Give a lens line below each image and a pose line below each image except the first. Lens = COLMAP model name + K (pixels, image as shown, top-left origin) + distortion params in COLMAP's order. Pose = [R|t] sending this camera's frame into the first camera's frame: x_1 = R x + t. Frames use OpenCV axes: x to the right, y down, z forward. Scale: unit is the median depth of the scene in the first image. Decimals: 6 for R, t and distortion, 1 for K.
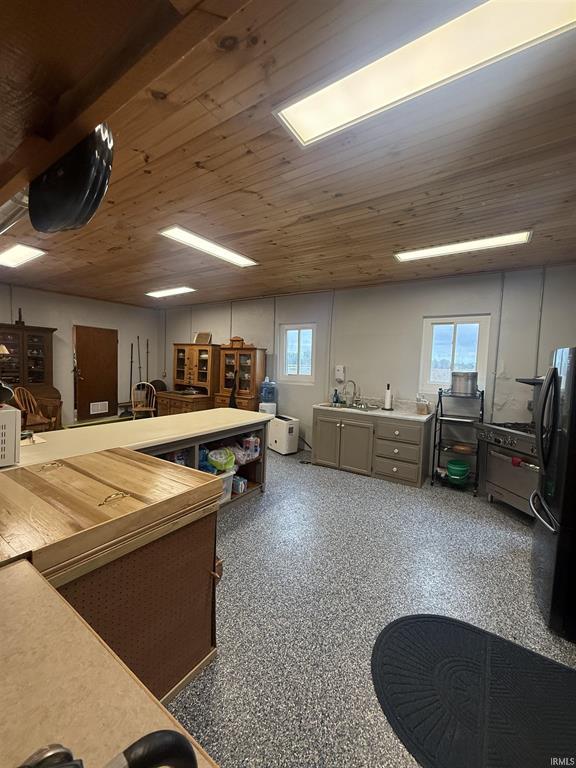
lens RADIAL K [[306.5, 0, 291.0], [0, 306.5, 383.5], [0, 0, 1]] dist [-0.000343, 0.000216]
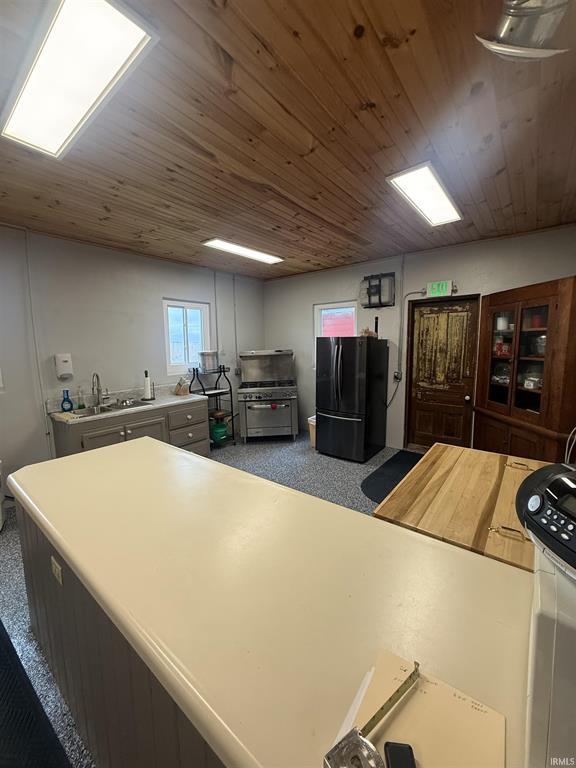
lens RADIAL K [[306.5, 0, 290.2], [0, 306.5, 381.1], [0, 0, 1]] dist [-0.000343, 0.000216]
pose [[0.079468, -0.158064, 0.984226, -0.589427], [0.082520, 0.985003, 0.151526, -0.076904], [-0.993416, 0.069177, 0.091320, 0.576626]]
